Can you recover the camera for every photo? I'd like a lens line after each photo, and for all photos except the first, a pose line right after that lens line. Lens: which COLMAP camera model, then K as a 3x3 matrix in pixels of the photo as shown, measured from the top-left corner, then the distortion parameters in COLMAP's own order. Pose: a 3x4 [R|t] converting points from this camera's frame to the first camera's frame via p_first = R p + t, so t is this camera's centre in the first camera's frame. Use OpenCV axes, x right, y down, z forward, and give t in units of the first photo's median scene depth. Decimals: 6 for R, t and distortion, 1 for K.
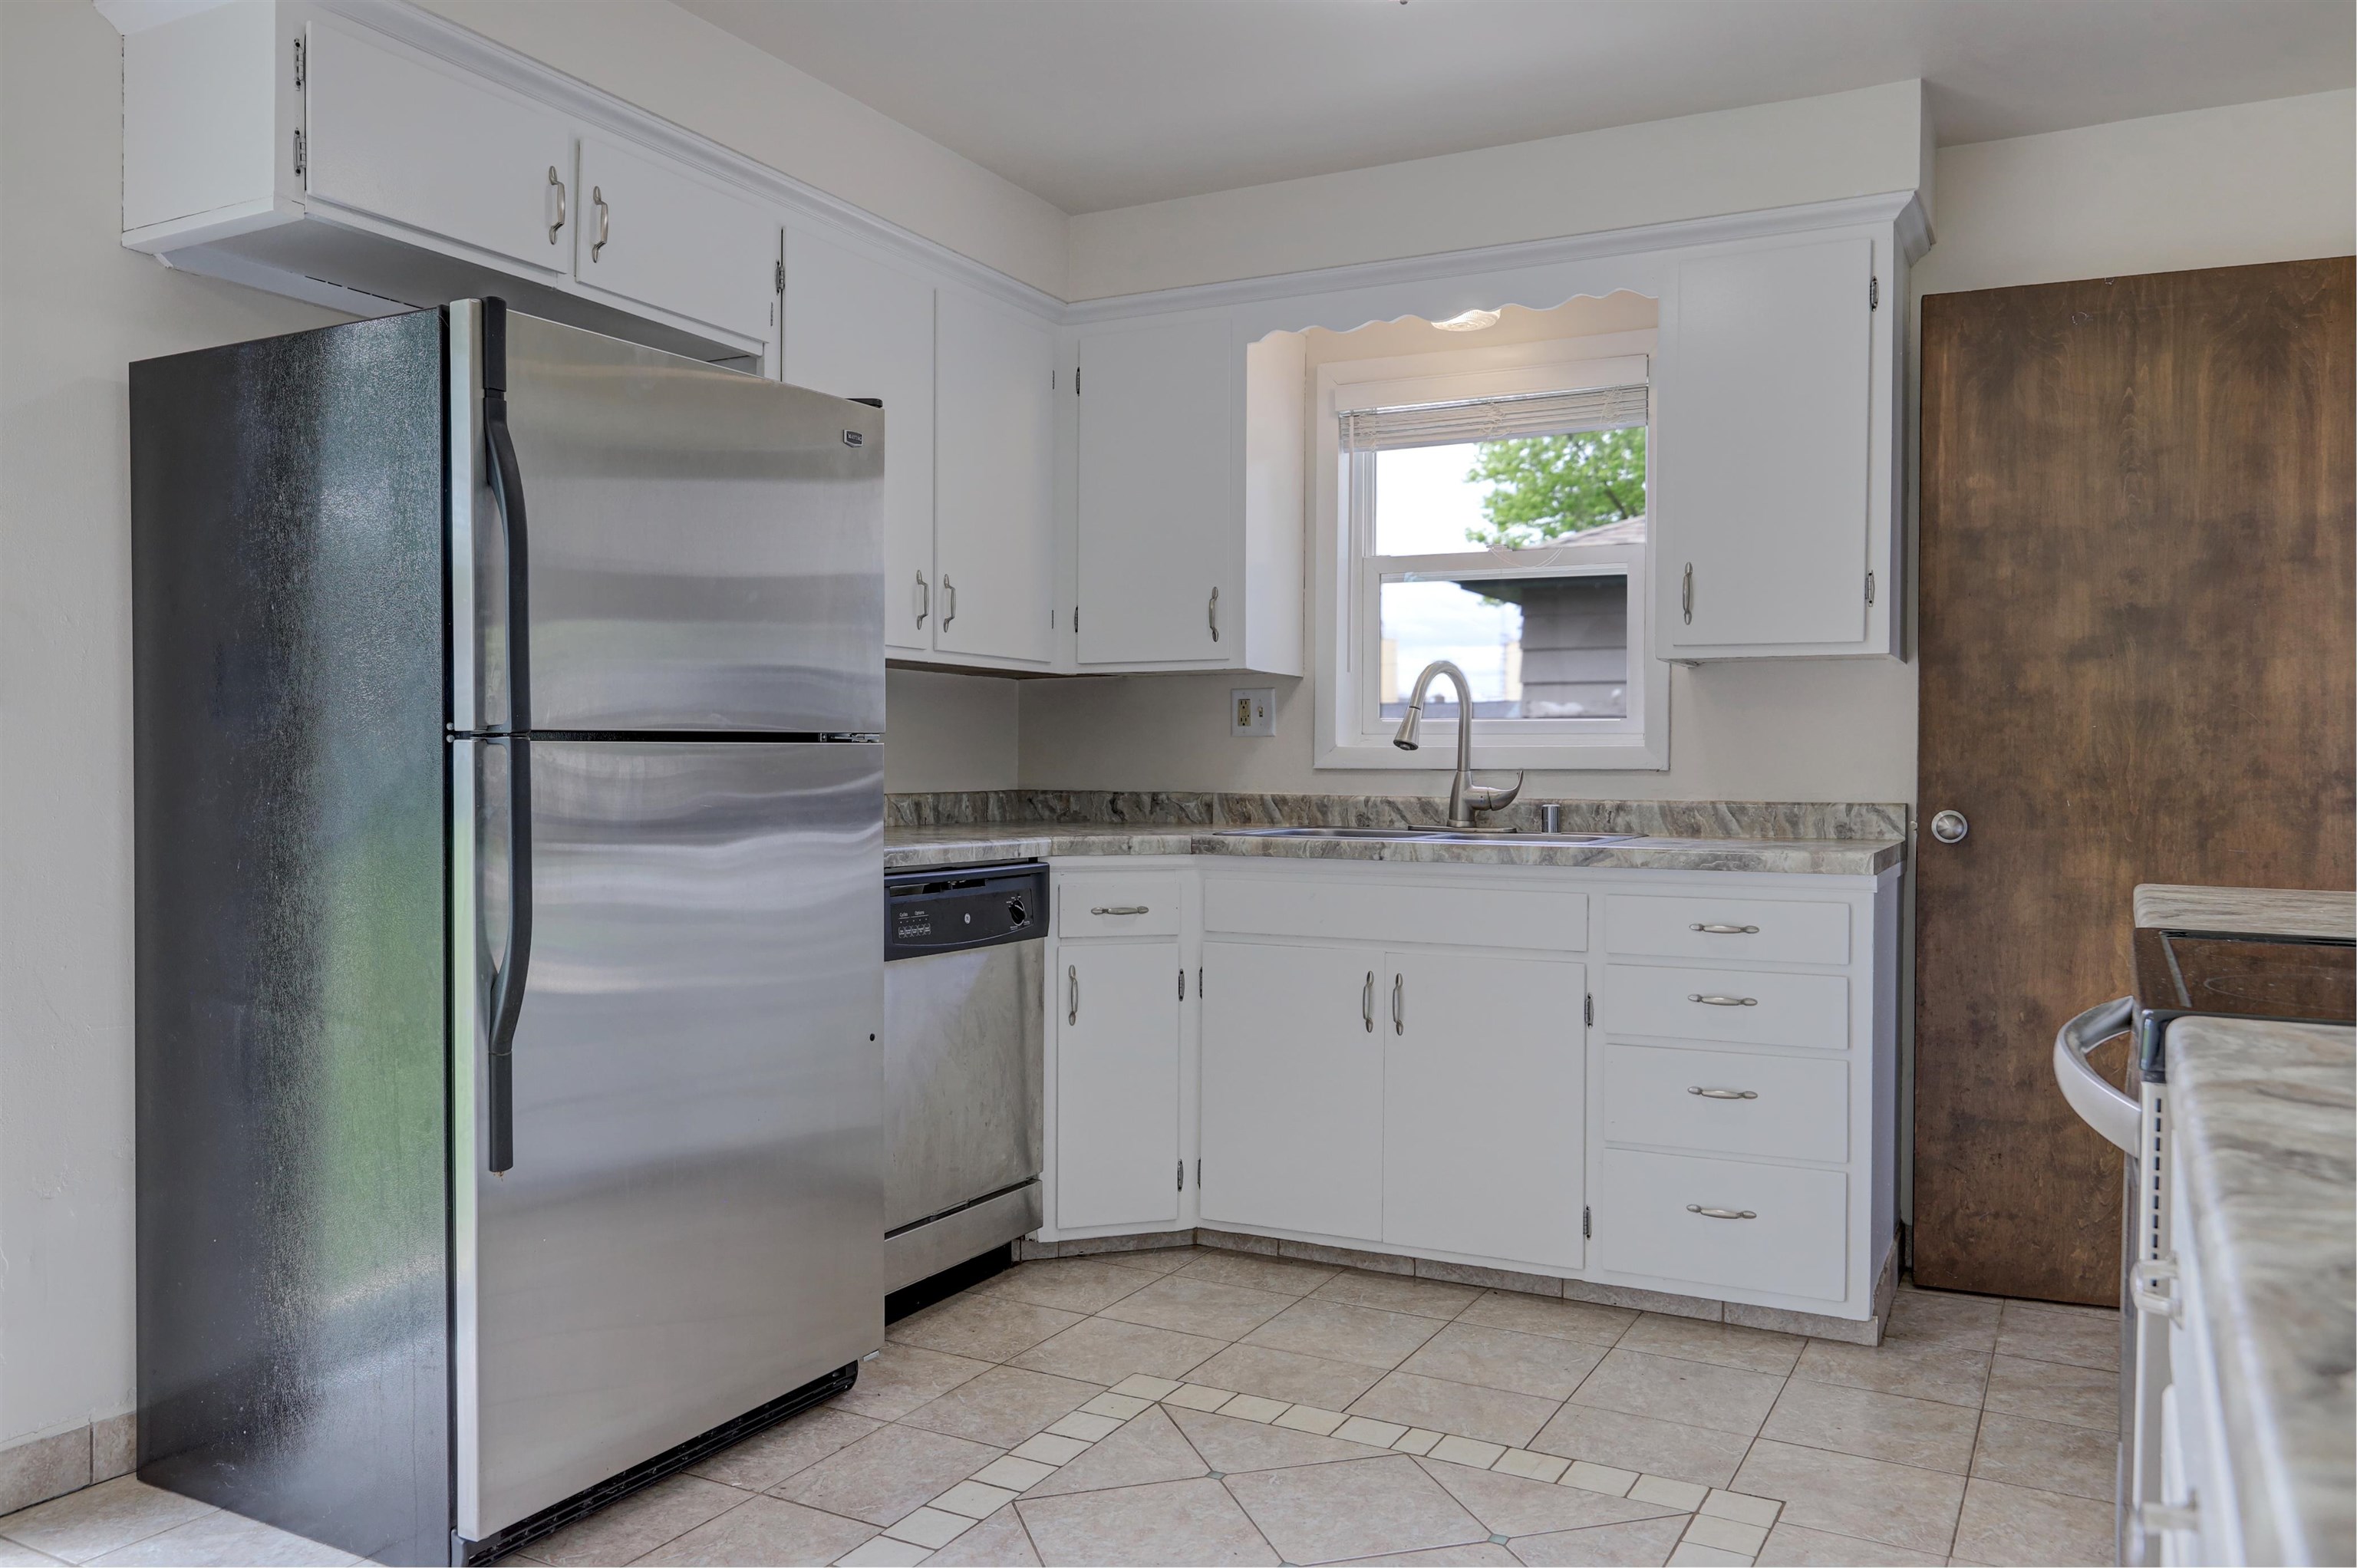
lens RADIAL K [[1762.2, 0, 1190.7], [0, 1762.2, 766.6], [0, 0, 1]] dist [-0.018156, 0.022805]
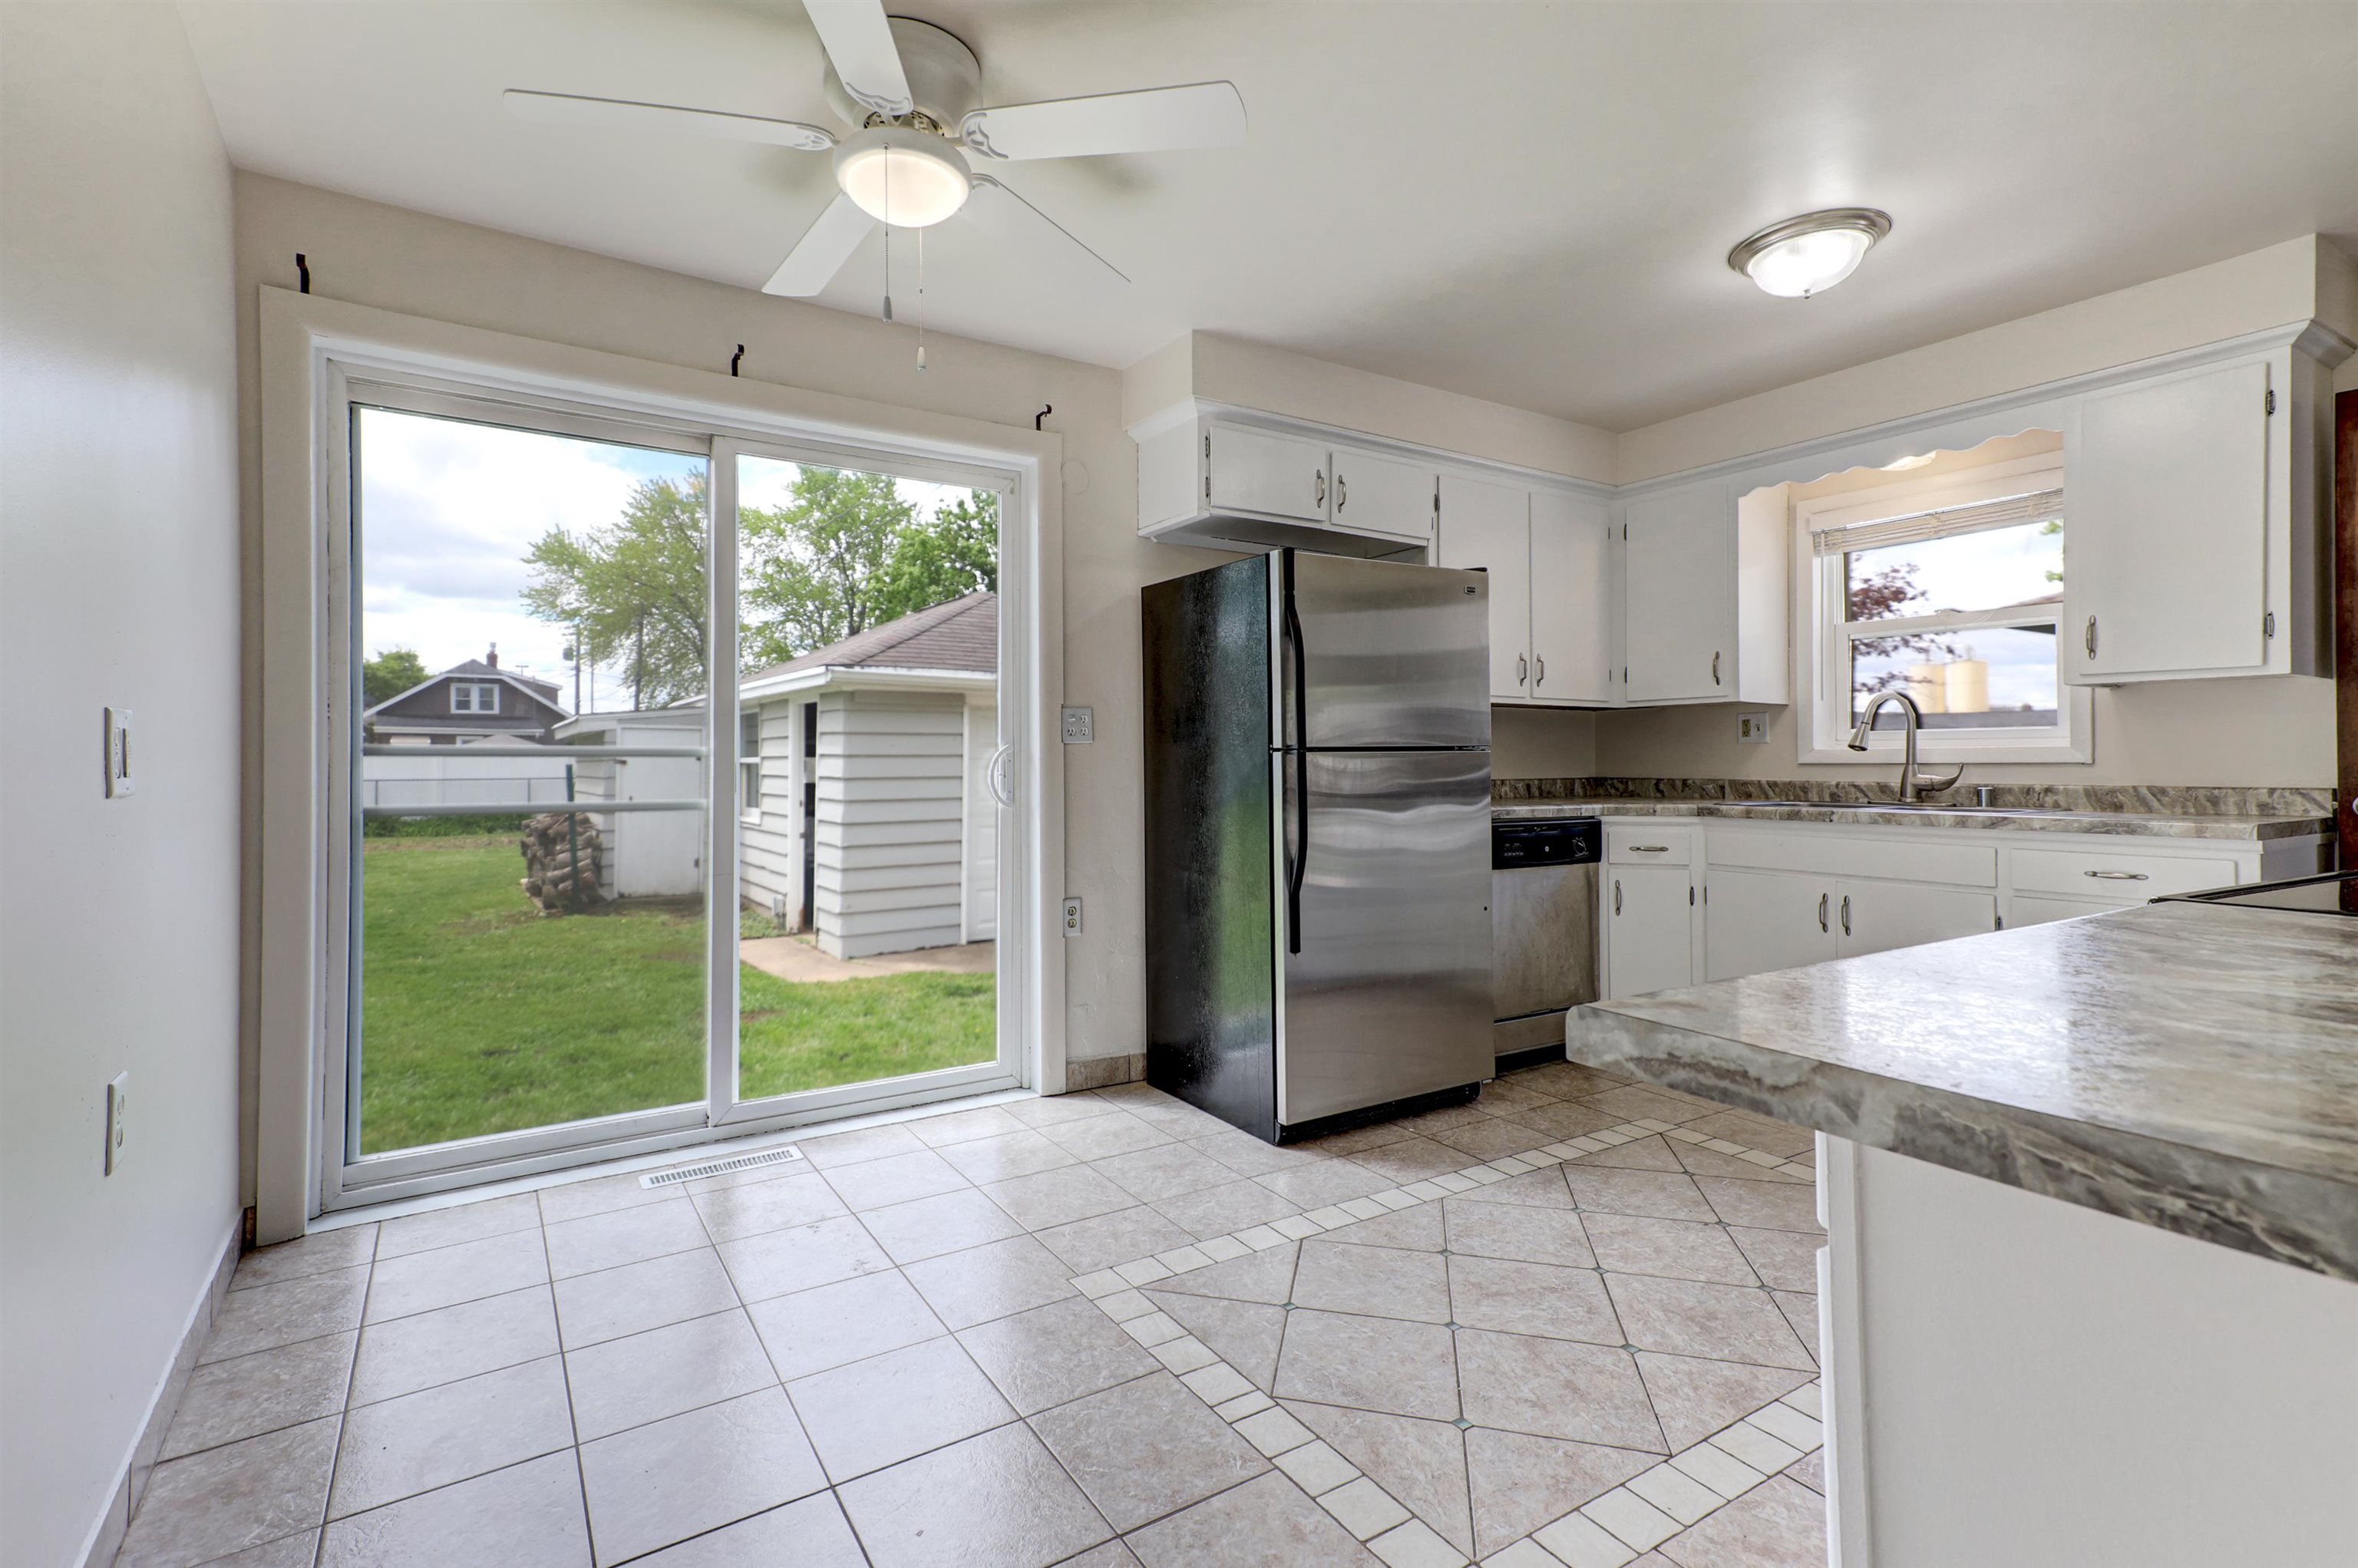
lens RADIAL K [[1087.4, 0, 1138.3], [0, 1087.4, 745.7], [0, 0, 1]] dist [0.007872, 0.000179]
pose [[0.861968, -0.013799, -0.506774, 0.069768], [0.004913, 0.999810, -0.018867, 0.000805], [0.506938, 0.013773, 0.861872, -0.143827]]
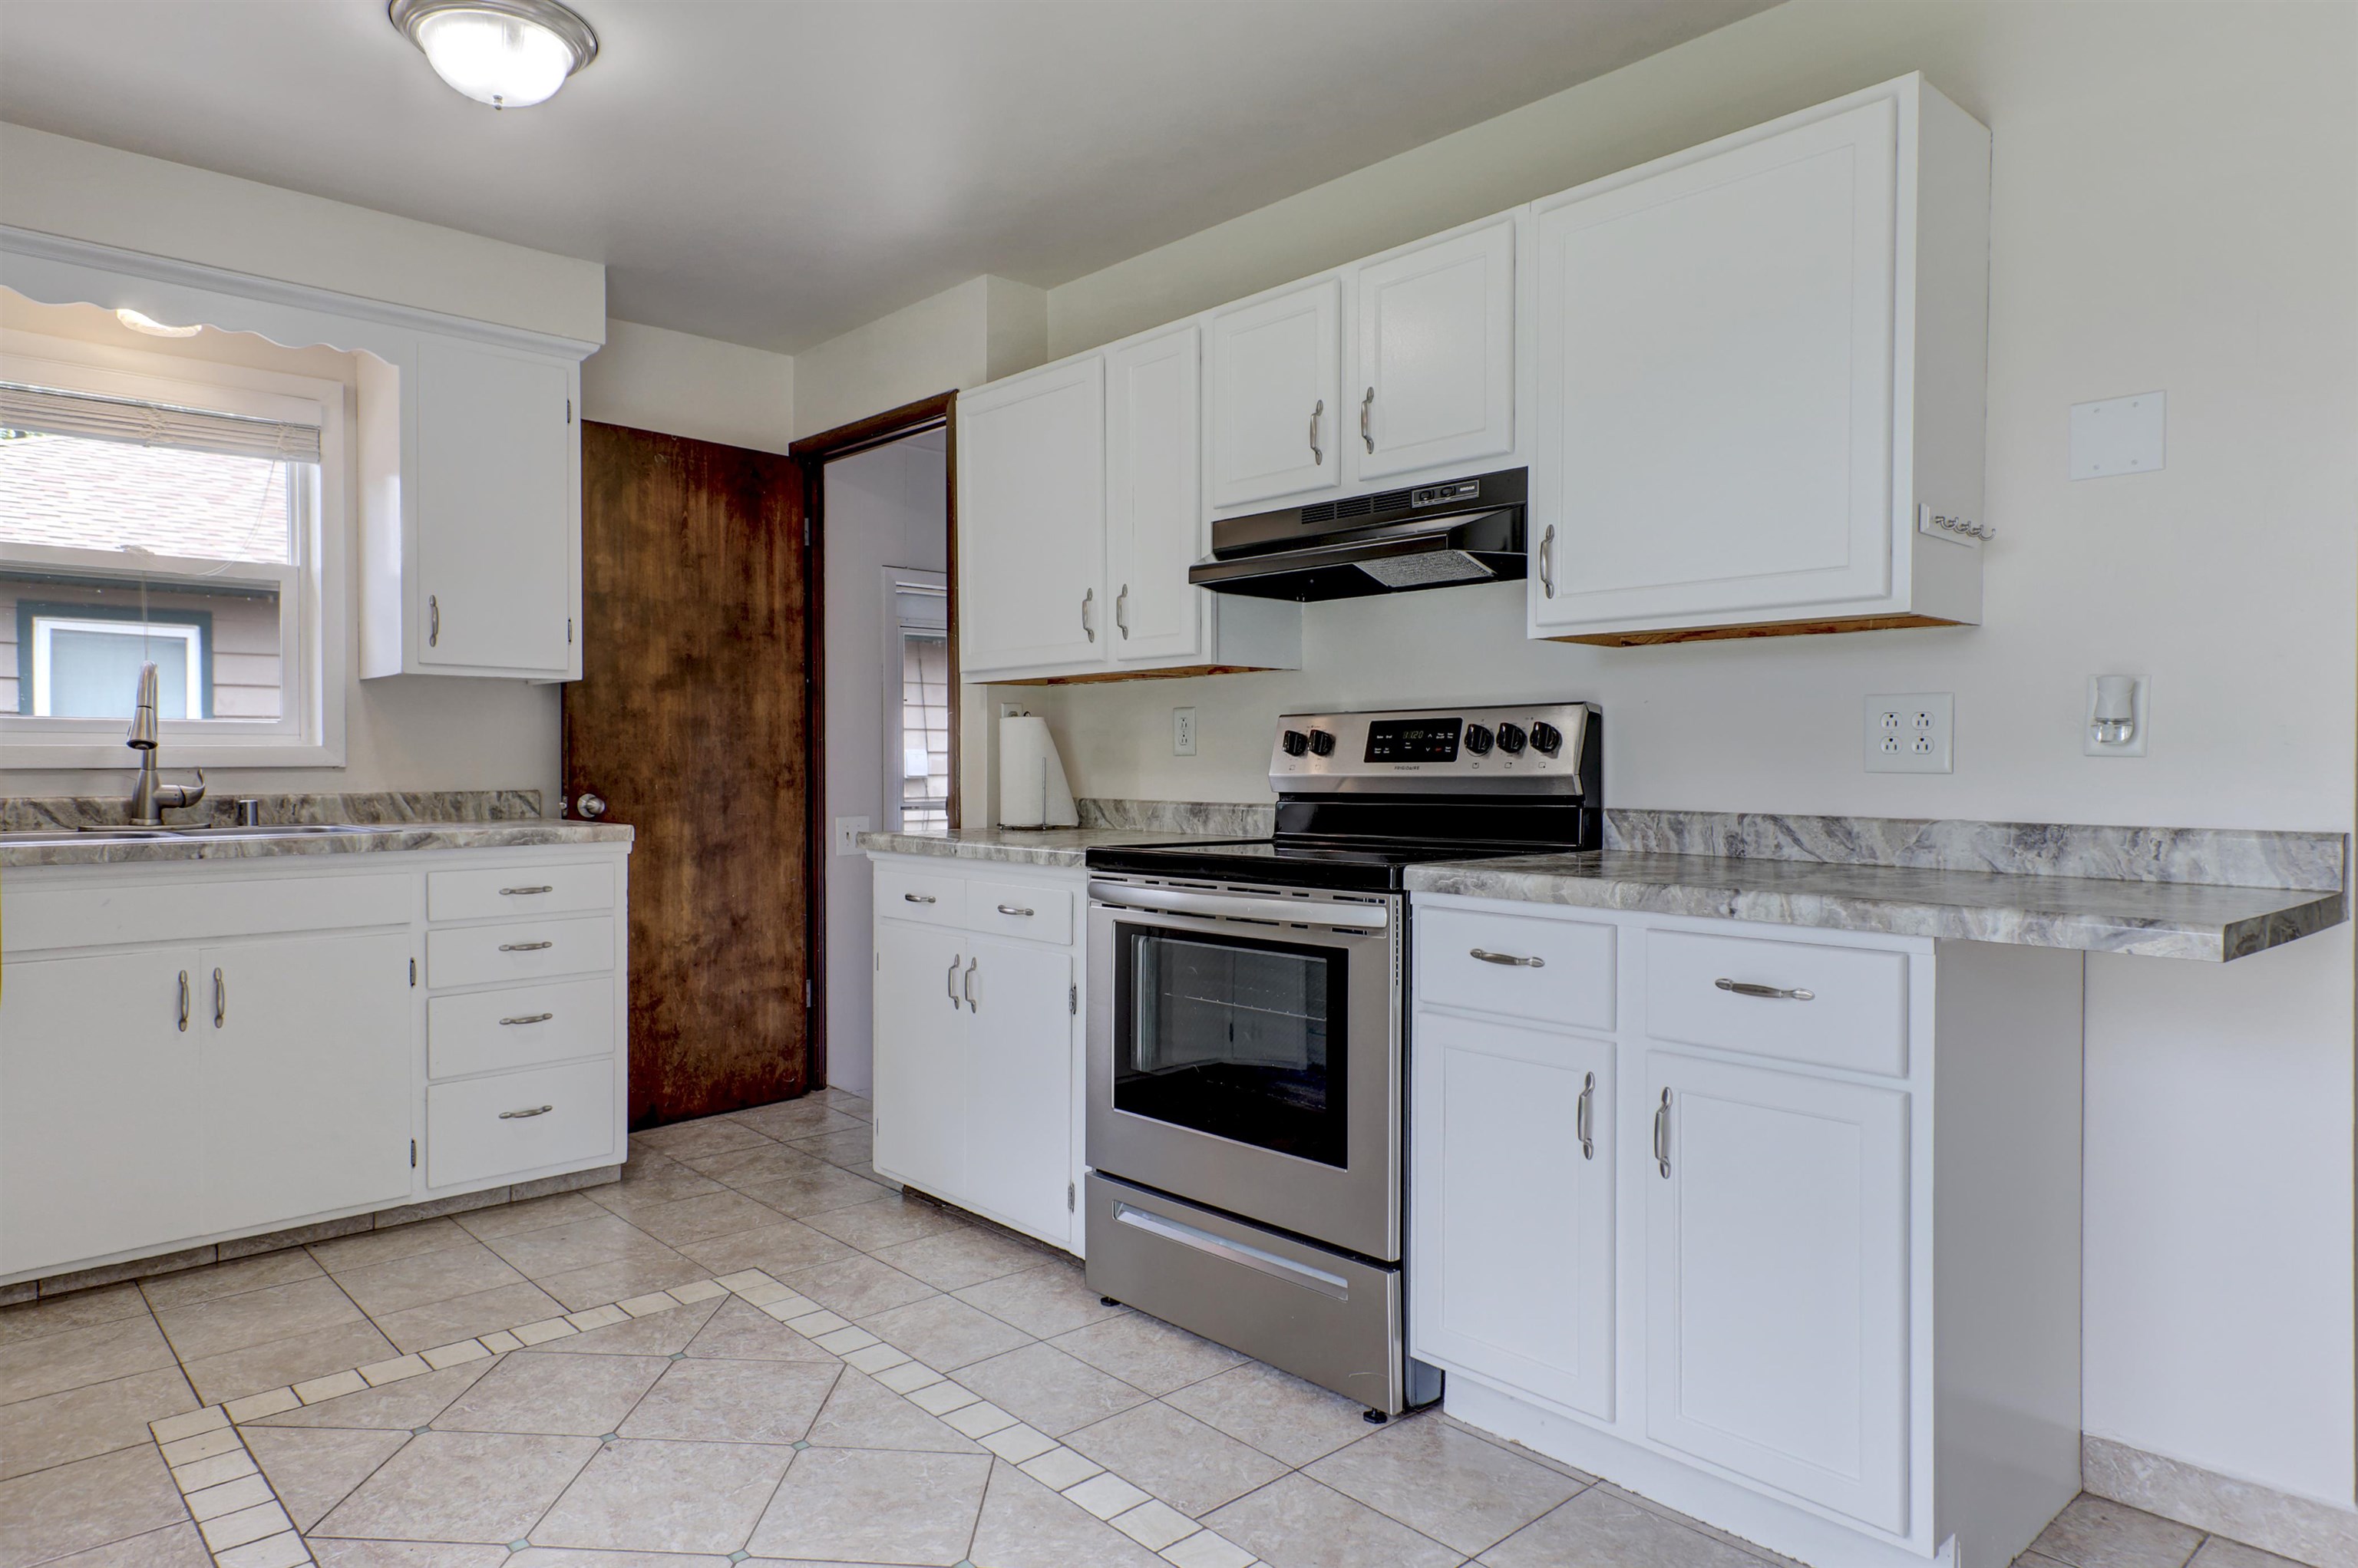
lens RADIAL K [[1344.9, 0, 1166.8], [0, 1344.9, 774.0], [0, 0, 1]] dist [0.023740, -0.001625]
pose [[0.365054, -0.015310, 0.930860, -0.419832], [0.005089, 0.999883, 0.014450, -0.004280], [-0.930972, -0.000538, 0.365089, 0.197415]]
